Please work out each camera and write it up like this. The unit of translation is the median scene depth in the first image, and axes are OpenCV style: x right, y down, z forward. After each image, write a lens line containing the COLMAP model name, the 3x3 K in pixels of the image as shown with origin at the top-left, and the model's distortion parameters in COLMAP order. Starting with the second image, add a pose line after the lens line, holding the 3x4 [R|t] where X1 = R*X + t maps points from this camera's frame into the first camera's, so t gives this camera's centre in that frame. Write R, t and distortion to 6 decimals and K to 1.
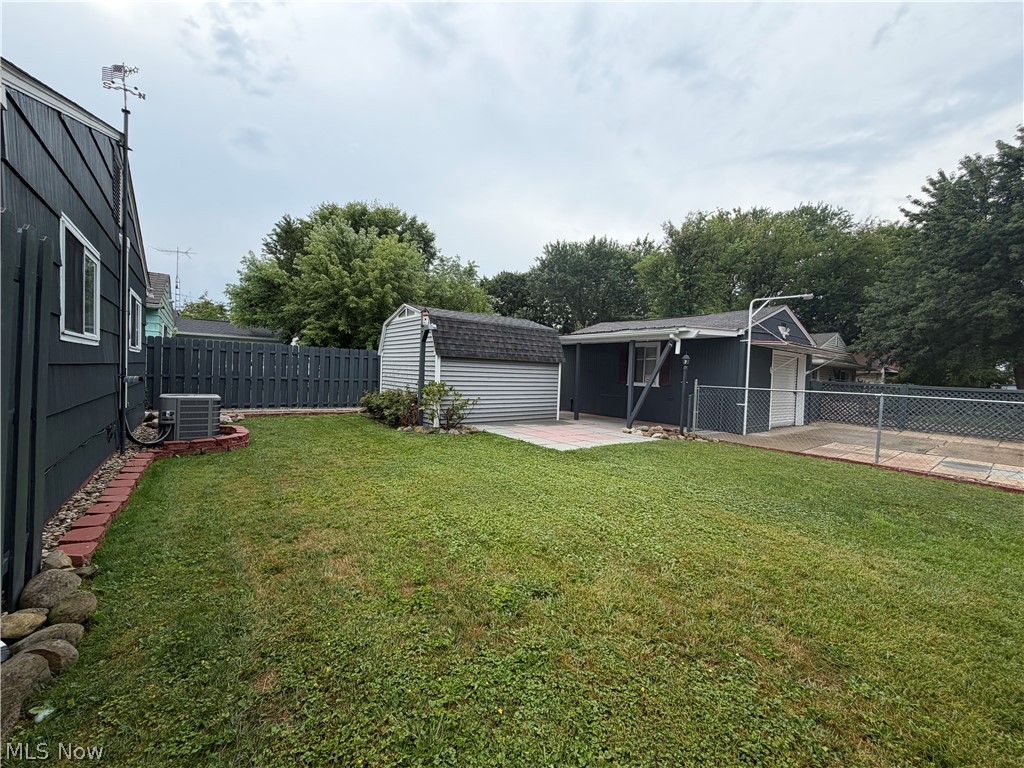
lens RADIAL K [[406.5, 0, 512.9], [0, 406.5, 385.4], [0, 0, 1]] dist [0.001605, -0.000770]
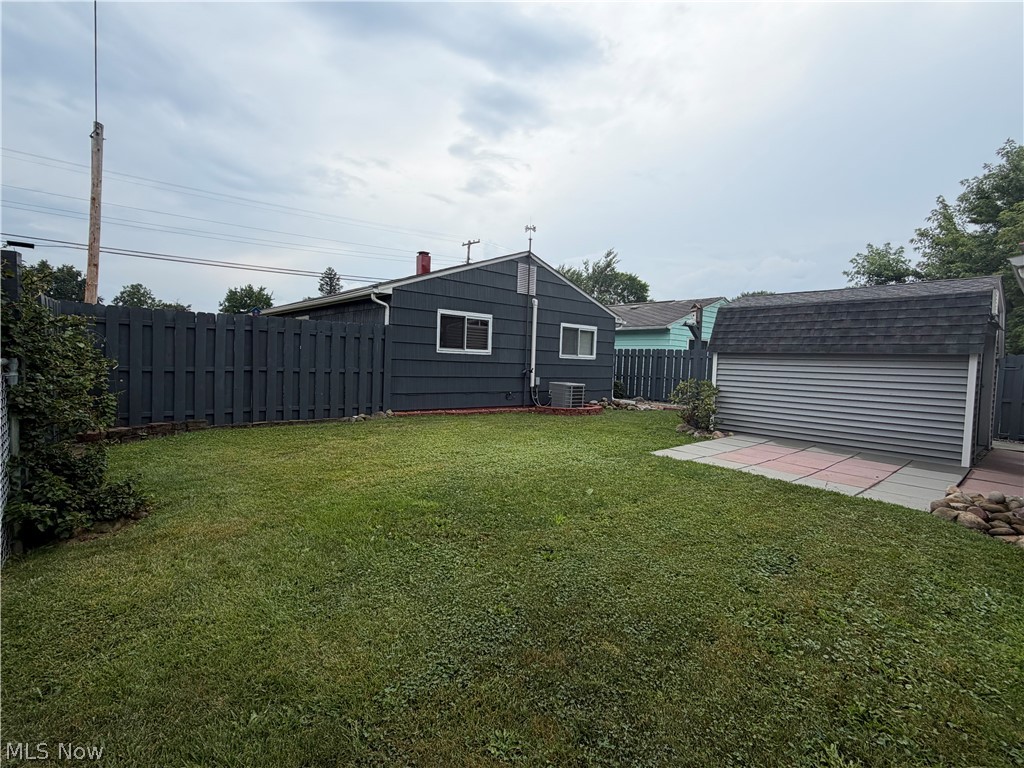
lens RADIAL K [[479.4, 0, 514.2], [0, 479.4, 378.7], [0, 0, 1]] dist [0.000644, 0.000090]
pose [[0.061813, 0.003669, -0.998081, 0.564255], [-0.060838, 0.998148, -0.000098, 0.008486], [0.996232, 0.060727, 0.061921, 0.323615]]
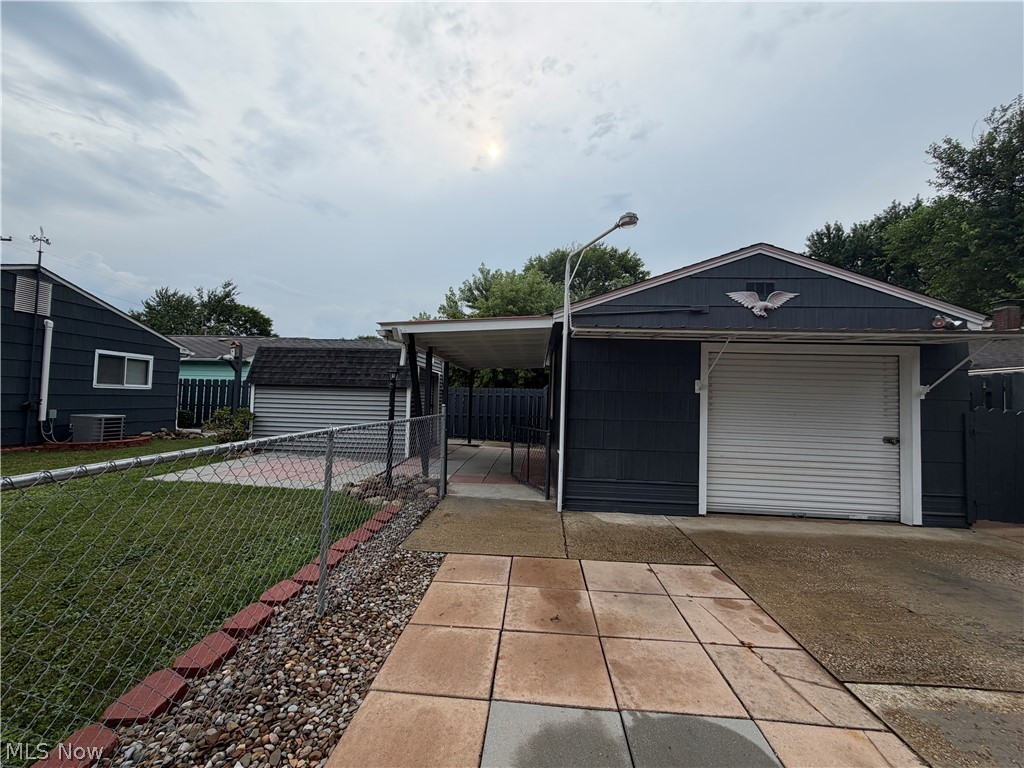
lens RADIAL K [[406.5, 0, 509.8], [0, 406.5, 381.0], [0, 0, 1]] dist [0.001605, -0.000770]
pose [[0.744913, -0.048011, -0.665432, 0.681096], [-0.018381, 0.995552, -0.092406, 0.003693], [0.666909, 0.081066, 0.740717, 0.435868]]
